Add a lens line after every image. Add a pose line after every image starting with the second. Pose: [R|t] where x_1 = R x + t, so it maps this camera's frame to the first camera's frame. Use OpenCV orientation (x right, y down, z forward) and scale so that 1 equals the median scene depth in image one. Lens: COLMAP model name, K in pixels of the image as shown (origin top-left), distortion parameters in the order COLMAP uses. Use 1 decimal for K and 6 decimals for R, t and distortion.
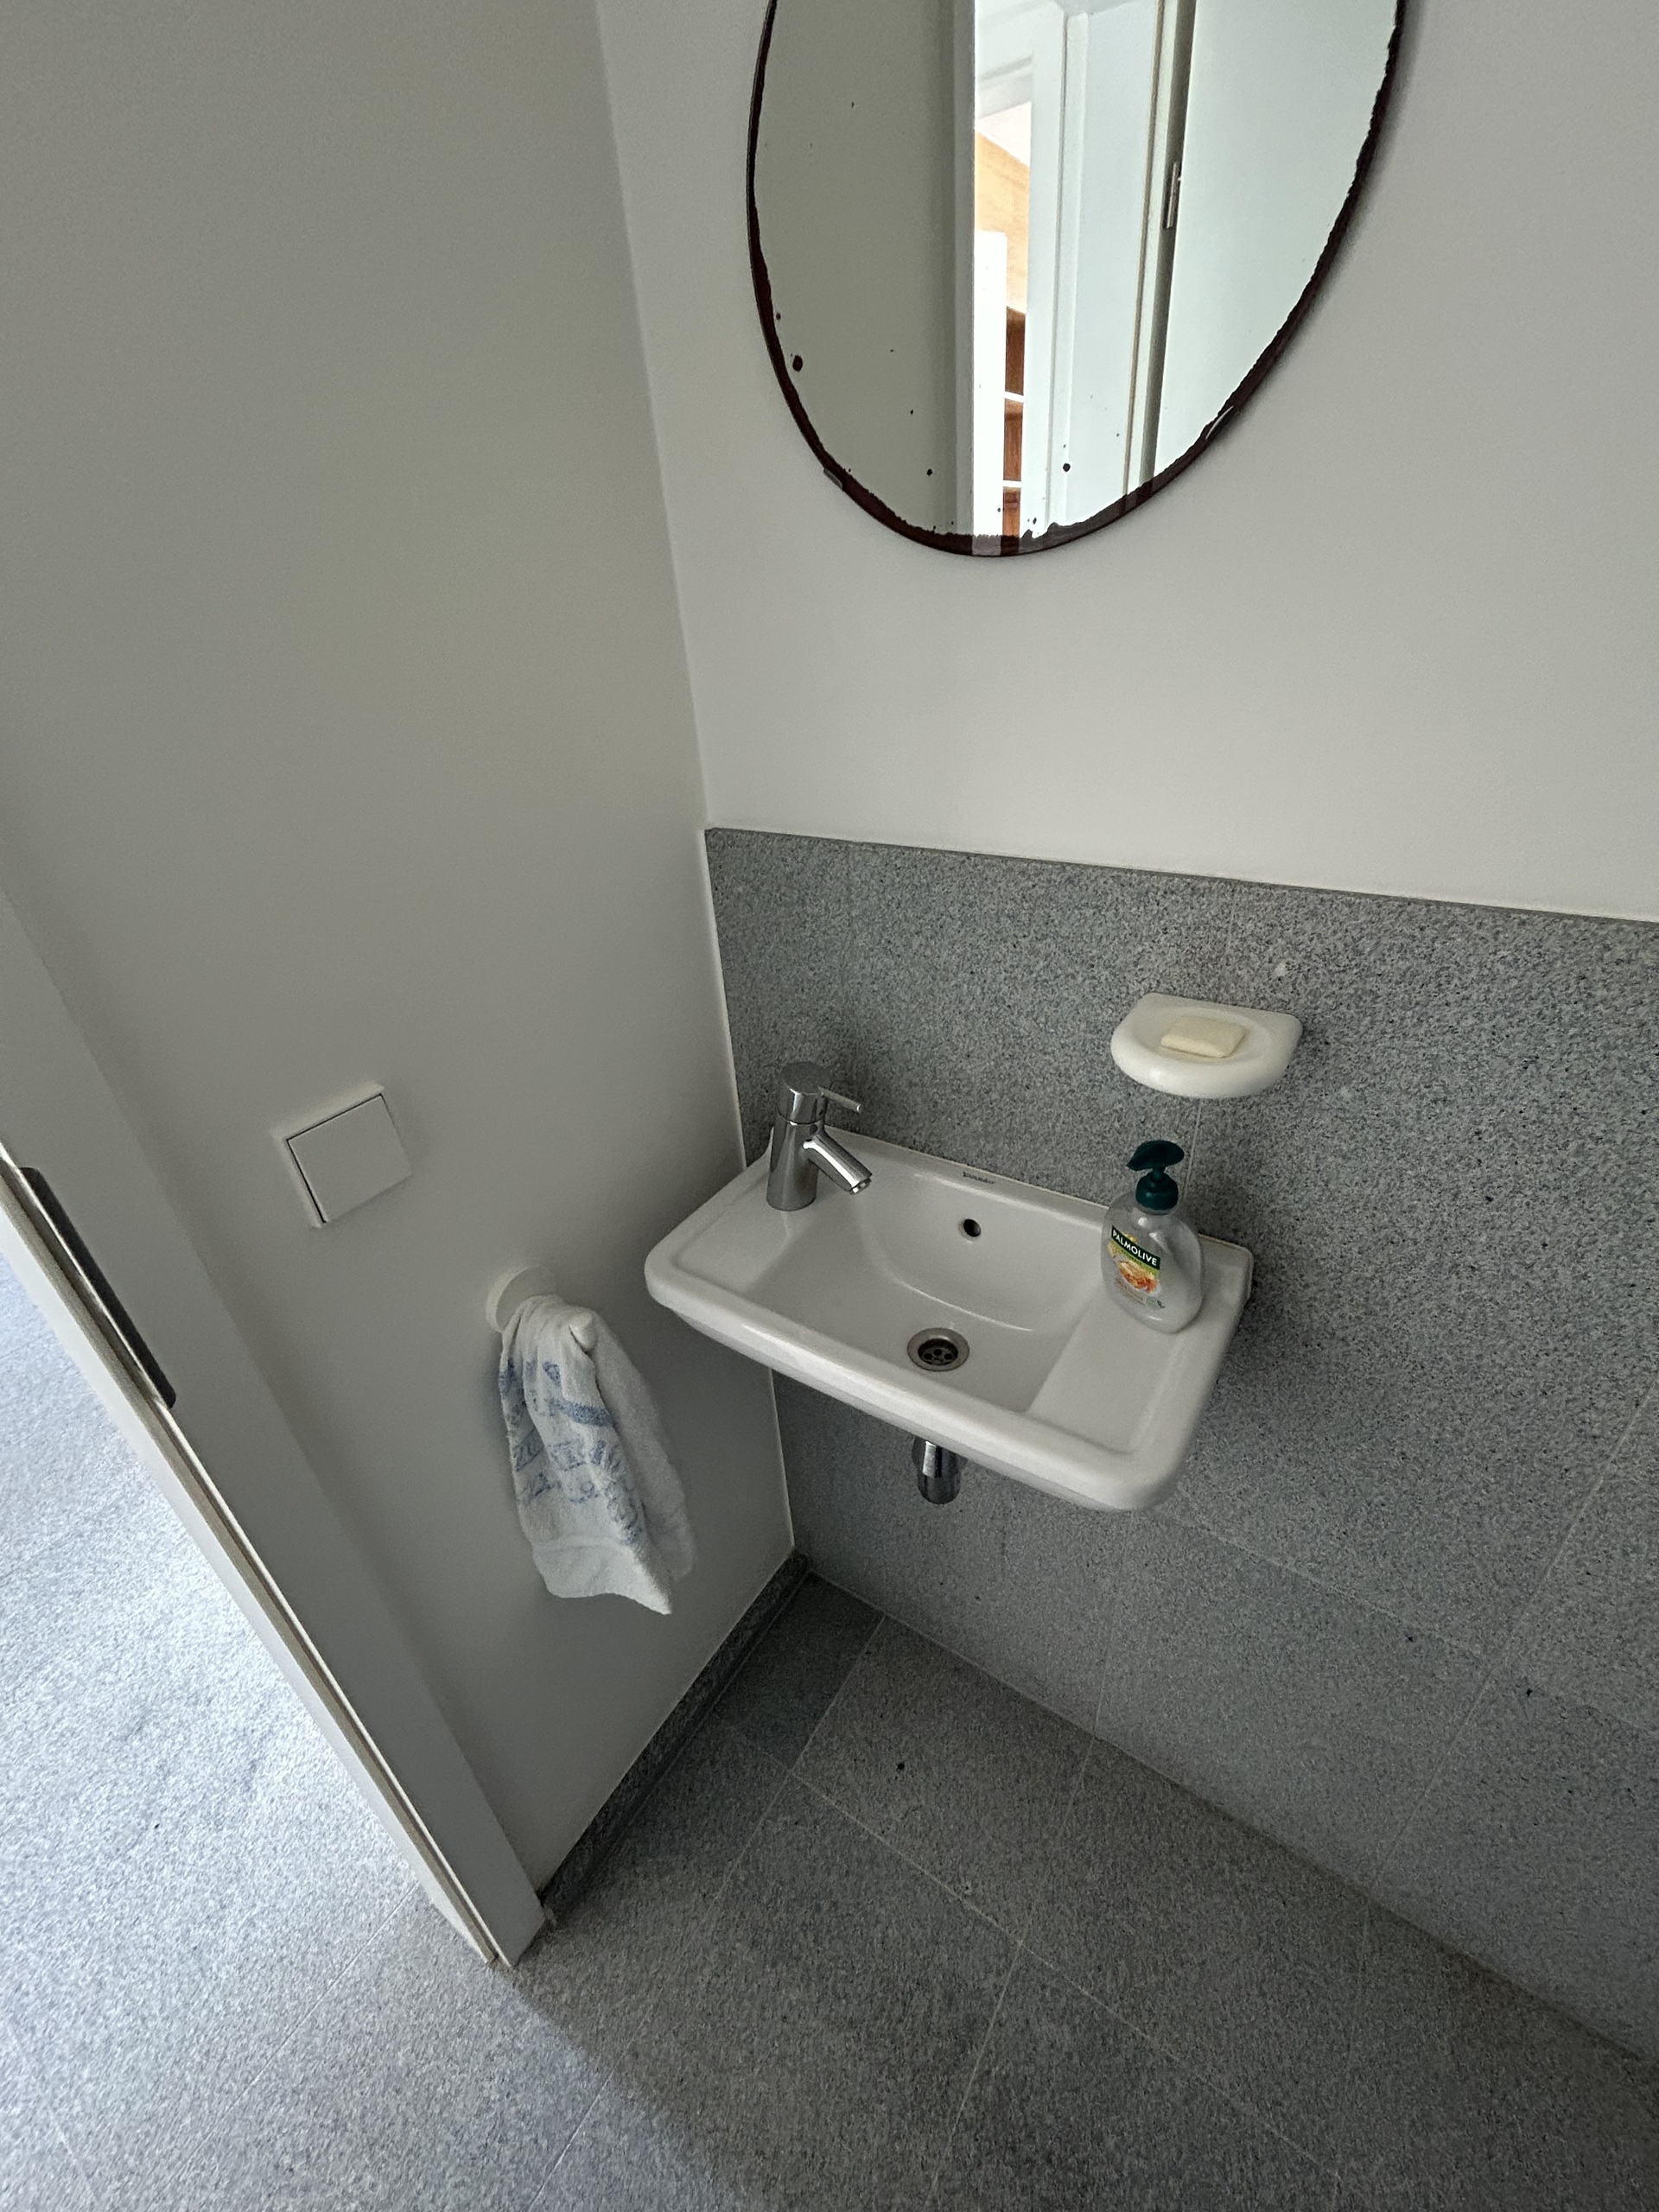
lens RADIAL K [[898.8, 0, 842.6], [0, 898.8, 1108.6], [0, 0, 1]] dist [-0.000543, 0.000141]
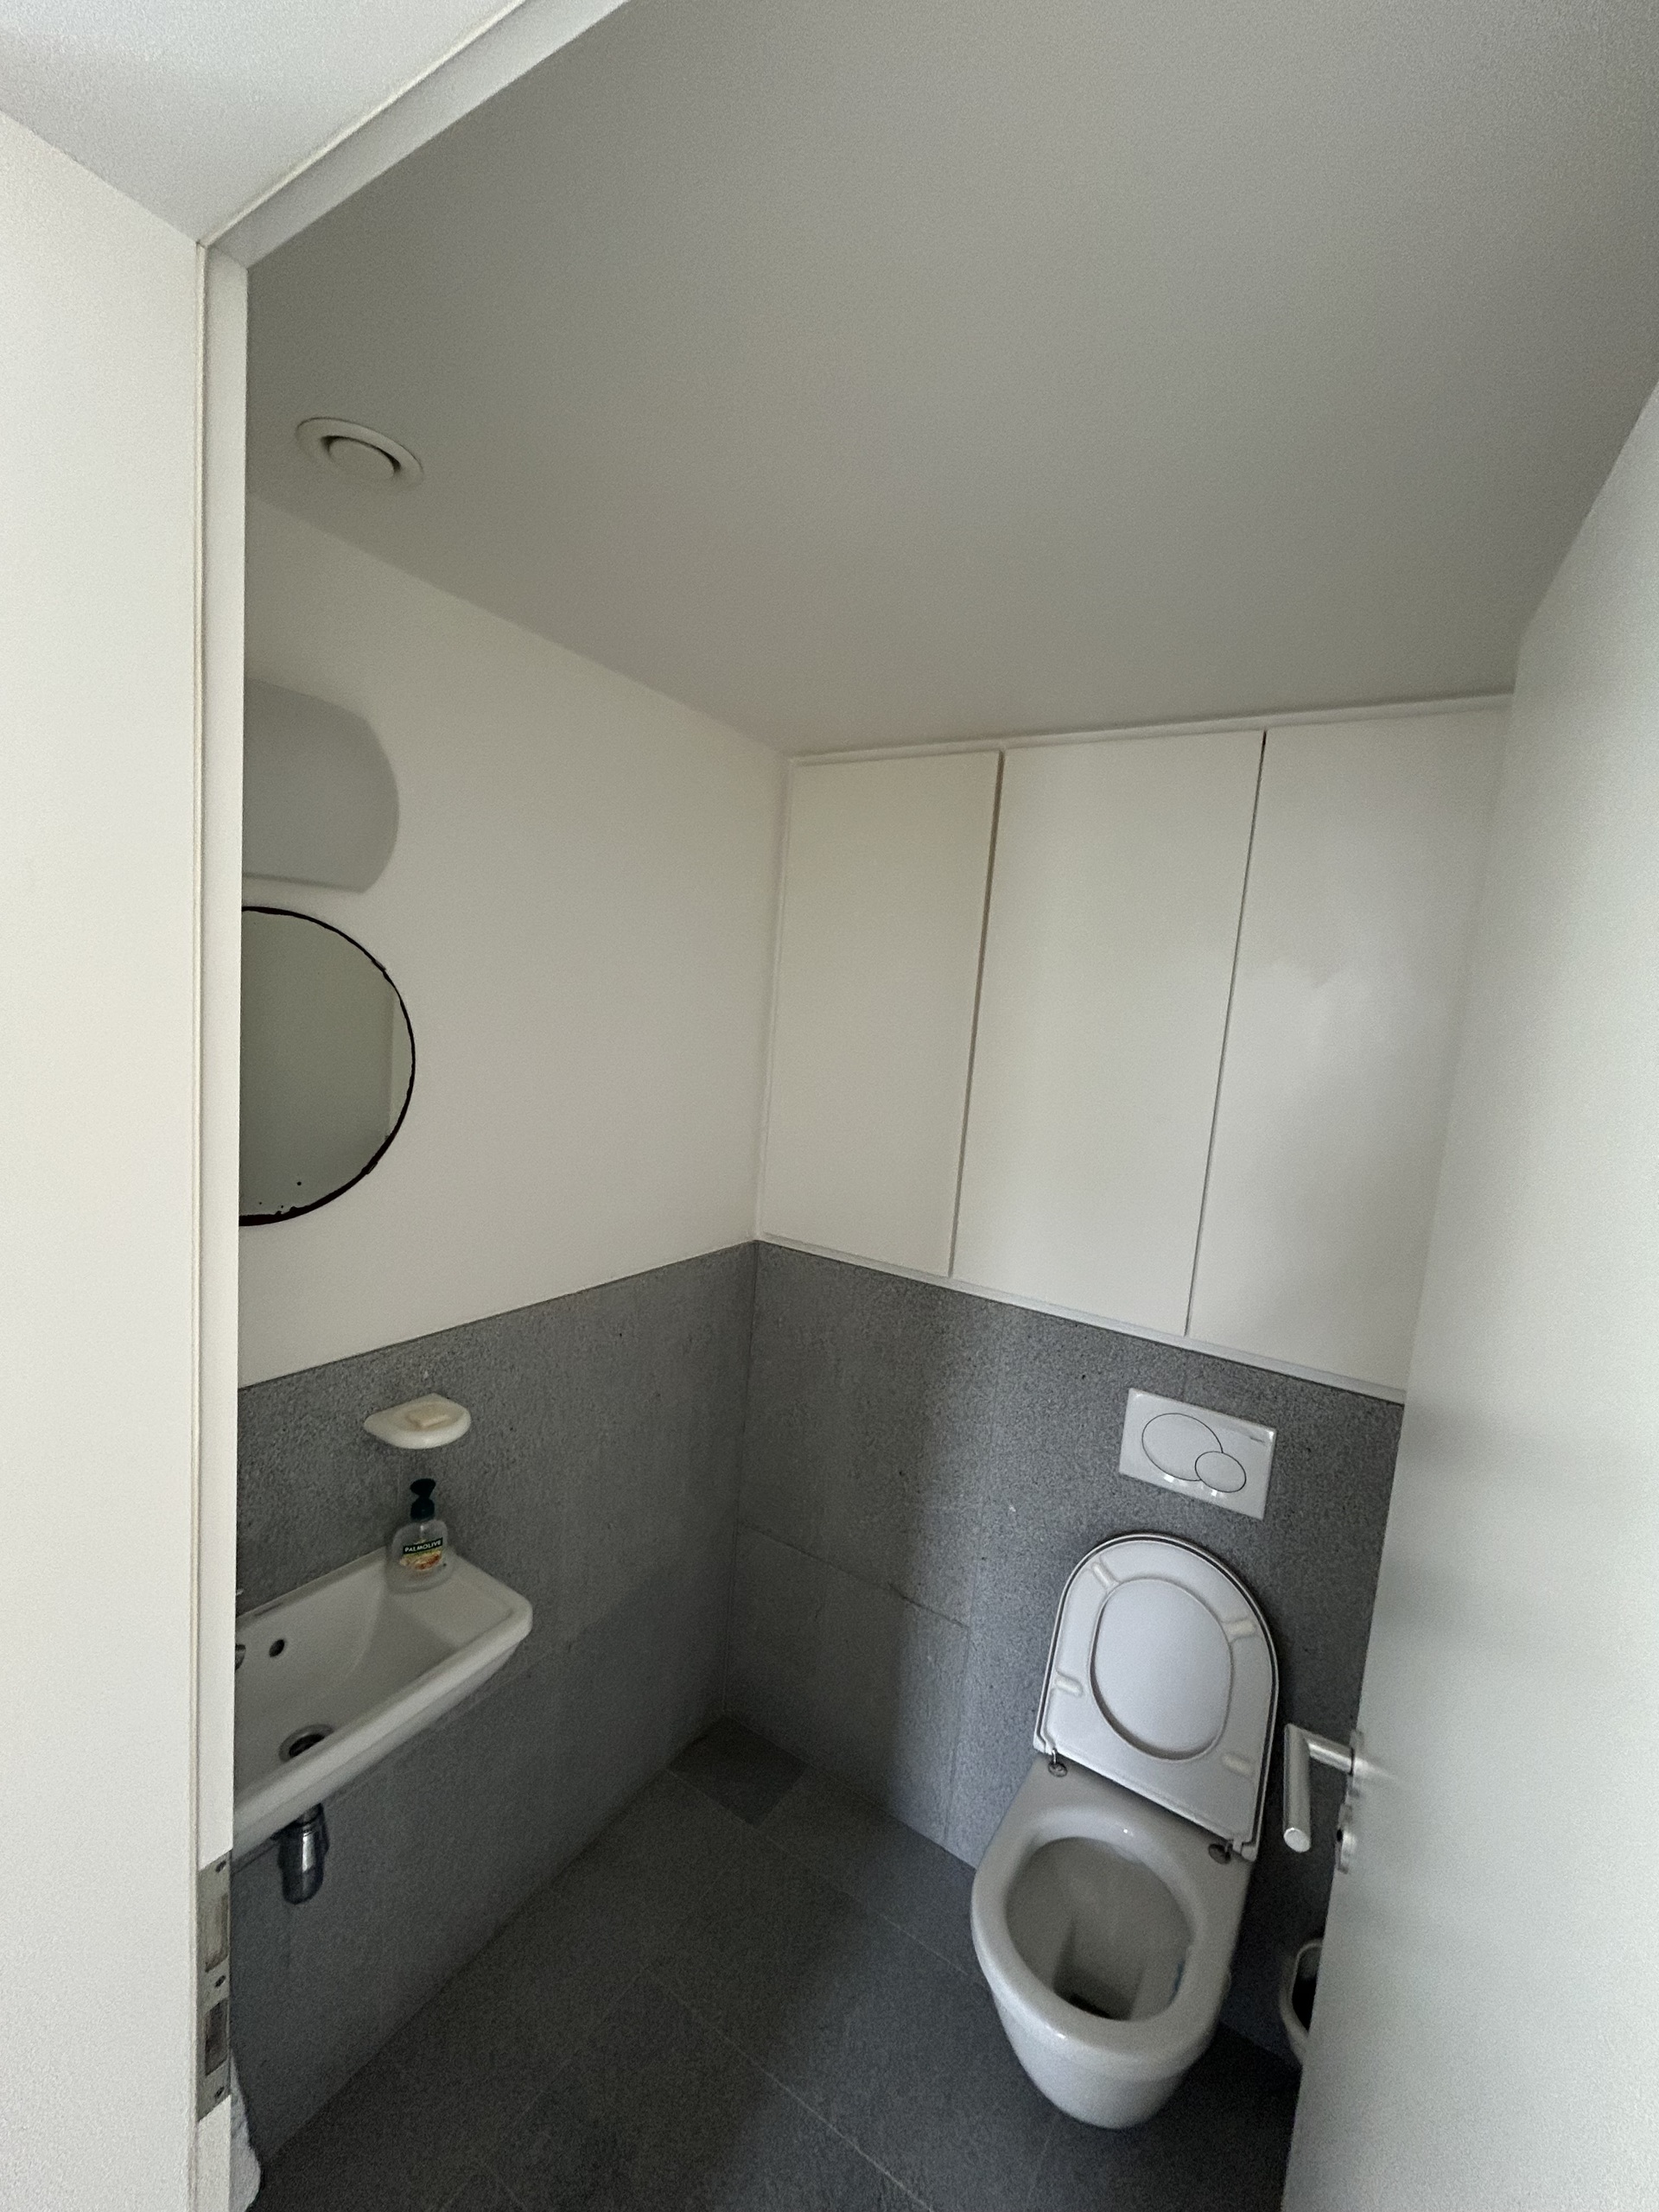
lens RADIAL K [[898.8, 0, 842.6], [0, 898.8, 1108.6], [0, 0, 1]] dist [-0.000543, 0.000141]
pose [[-0.040244, -0.048469, 0.998014, -1.520749], [0.427339, 0.902028, 0.061039, -0.401606], [-0.903195, 0.428947, -0.015589, -0.106499]]
